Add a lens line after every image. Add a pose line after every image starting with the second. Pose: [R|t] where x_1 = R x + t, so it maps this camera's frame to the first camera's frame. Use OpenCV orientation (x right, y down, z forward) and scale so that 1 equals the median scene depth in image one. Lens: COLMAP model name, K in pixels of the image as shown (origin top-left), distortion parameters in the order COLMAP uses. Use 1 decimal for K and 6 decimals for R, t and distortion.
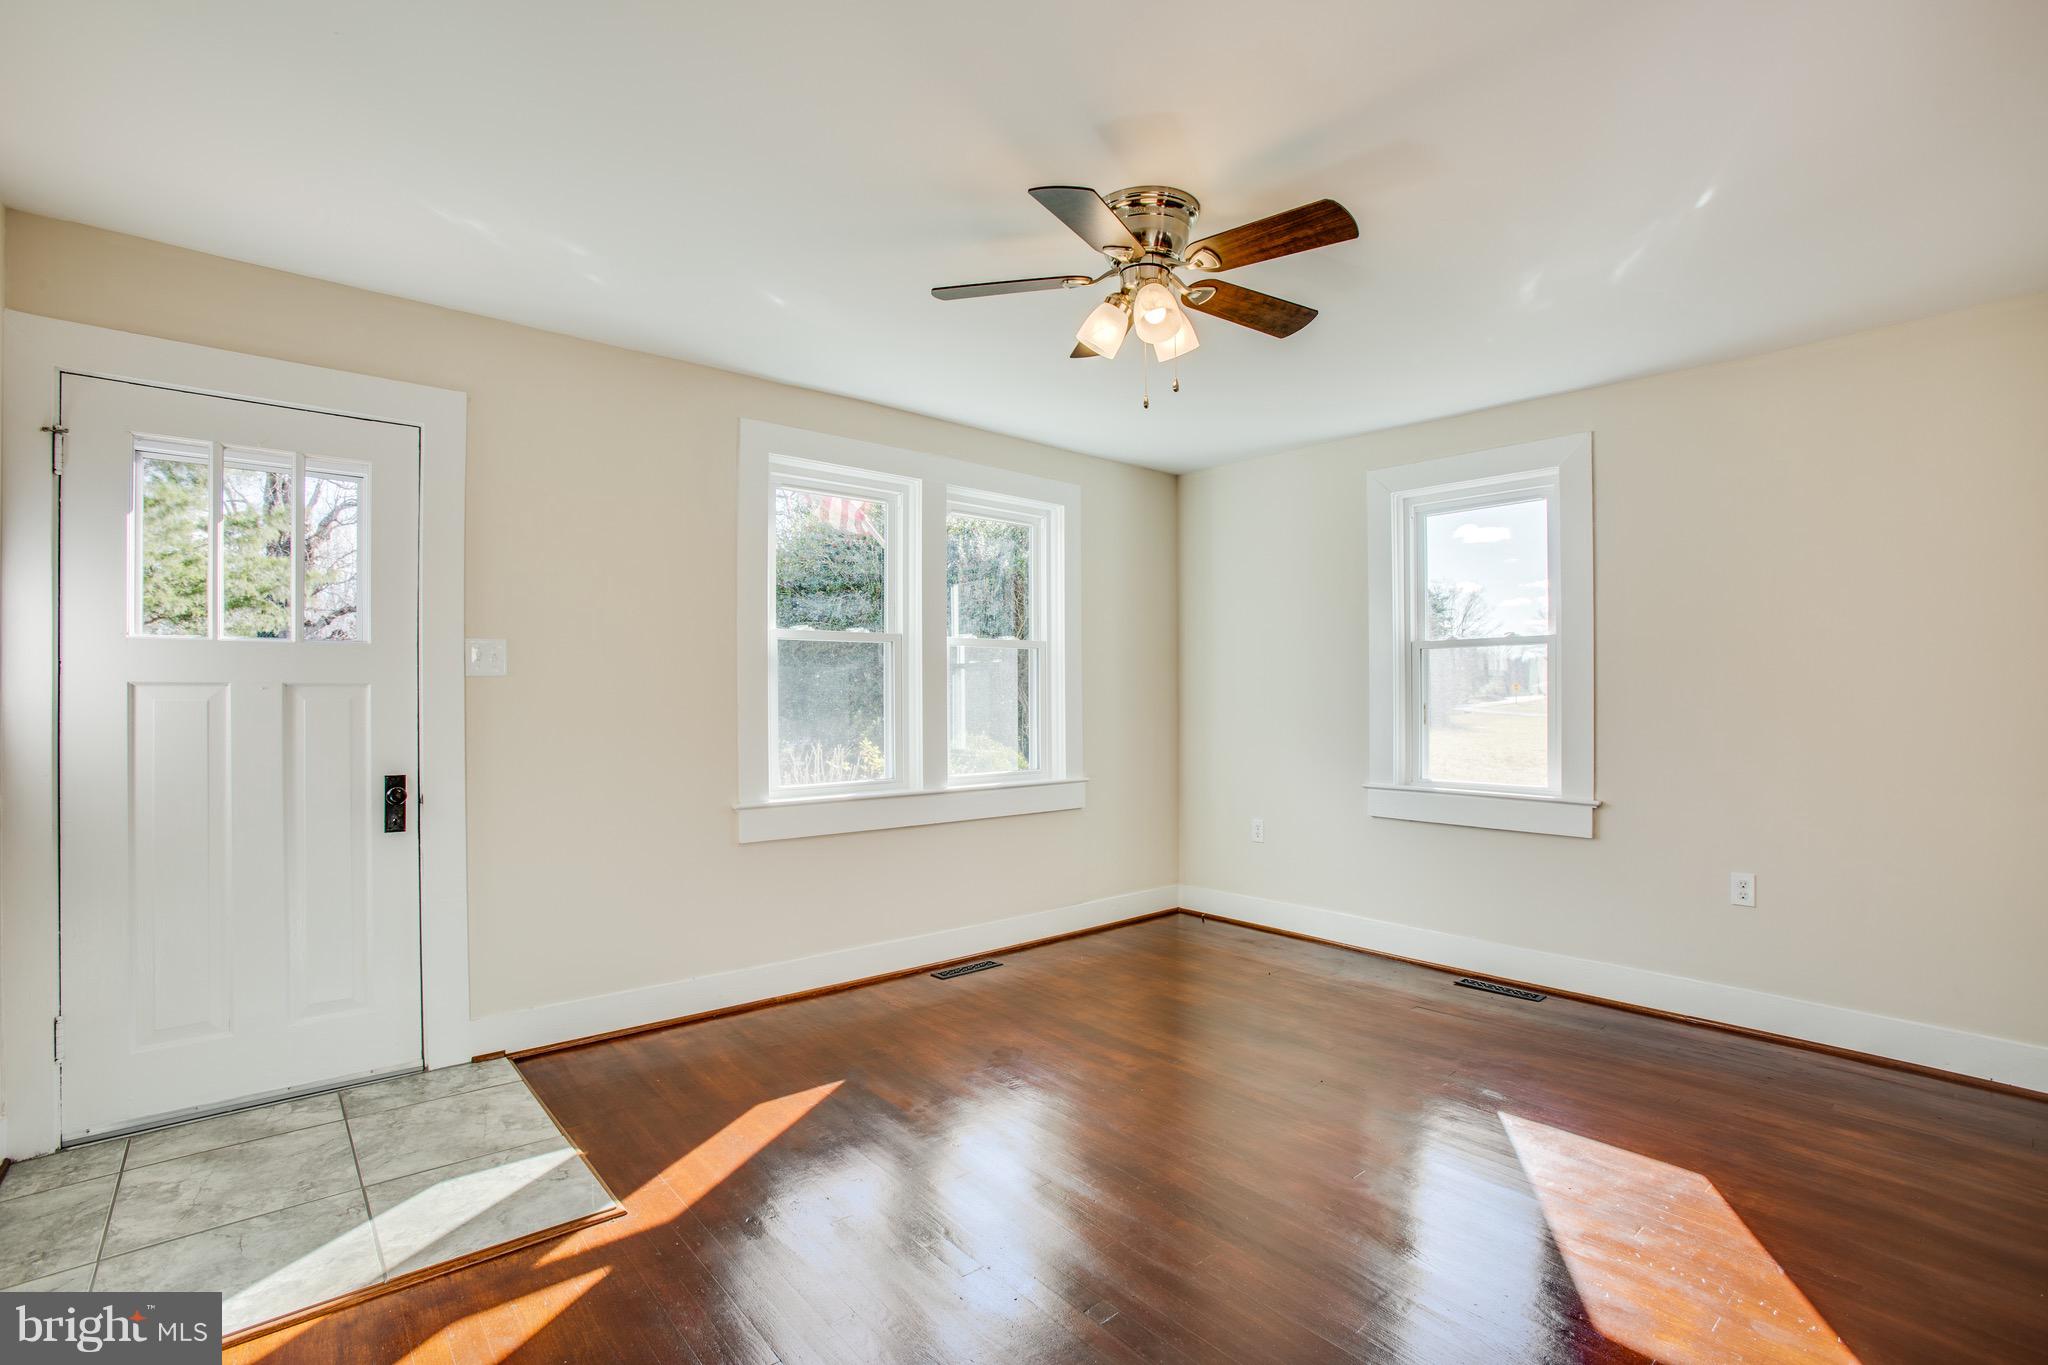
lens RADIAL K [[936.6, 0, 1003.0], [0, 936.6, 681.2], [0, 0, 1]] dist [-0.047409, 0.015014]
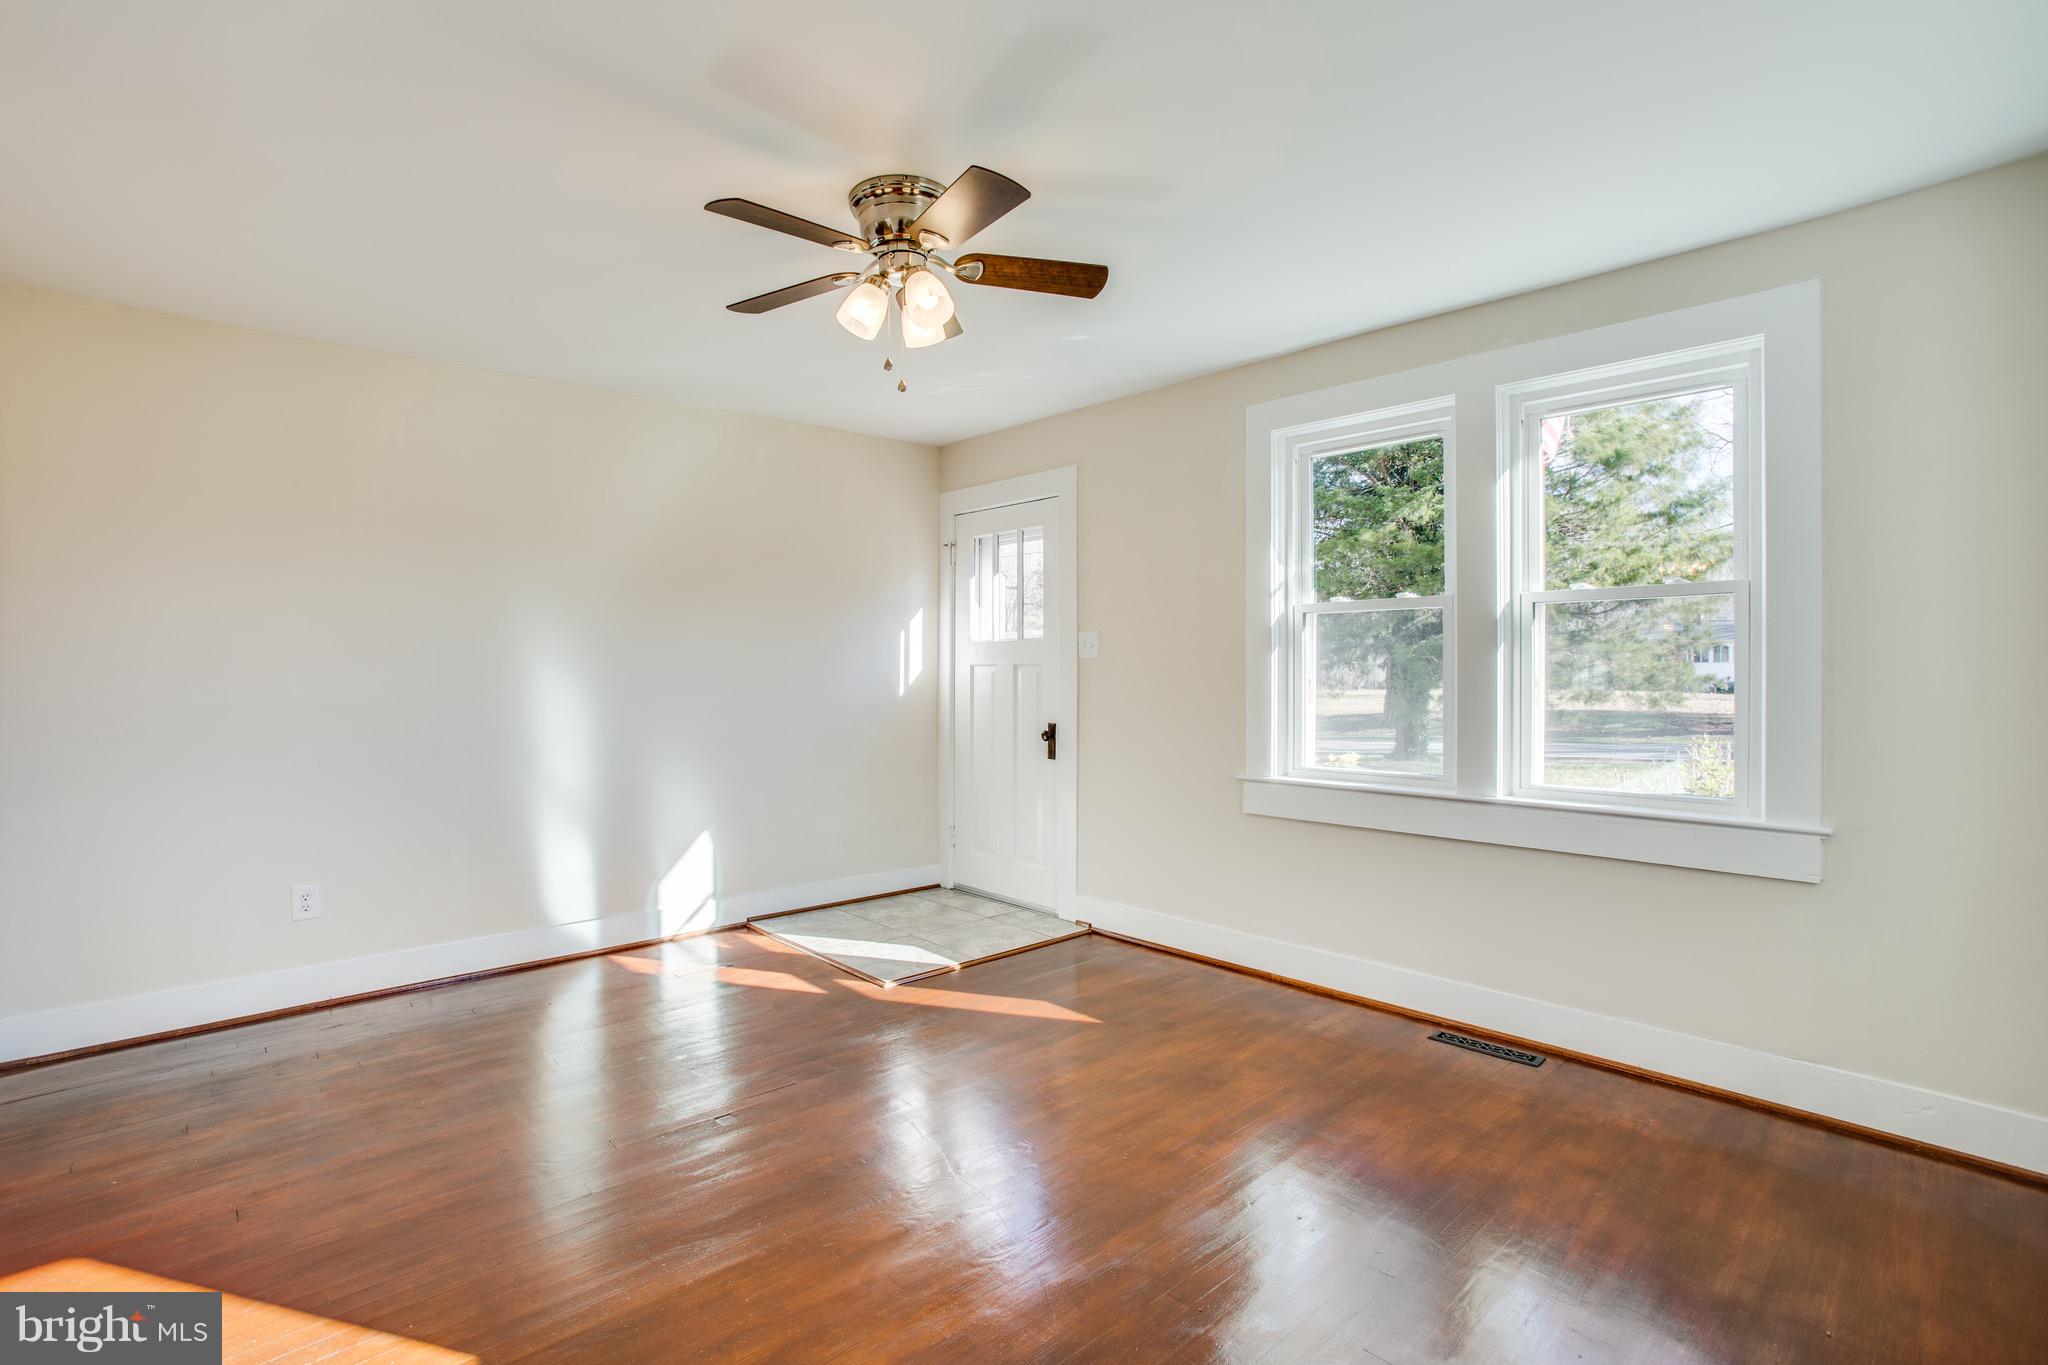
lens RADIAL K [[973.6, 0, 1024.6], [0, 973.6, 652.9], [0, 0, 1]] dist [-0.050738, 0.017357]
pose [[0.053275, -0.018238, -0.998413, 0.918017], [0.013857, 0.999750, -0.017523, 0.011678], [0.998484, -0.012902, 0.053514, 0.801286]]
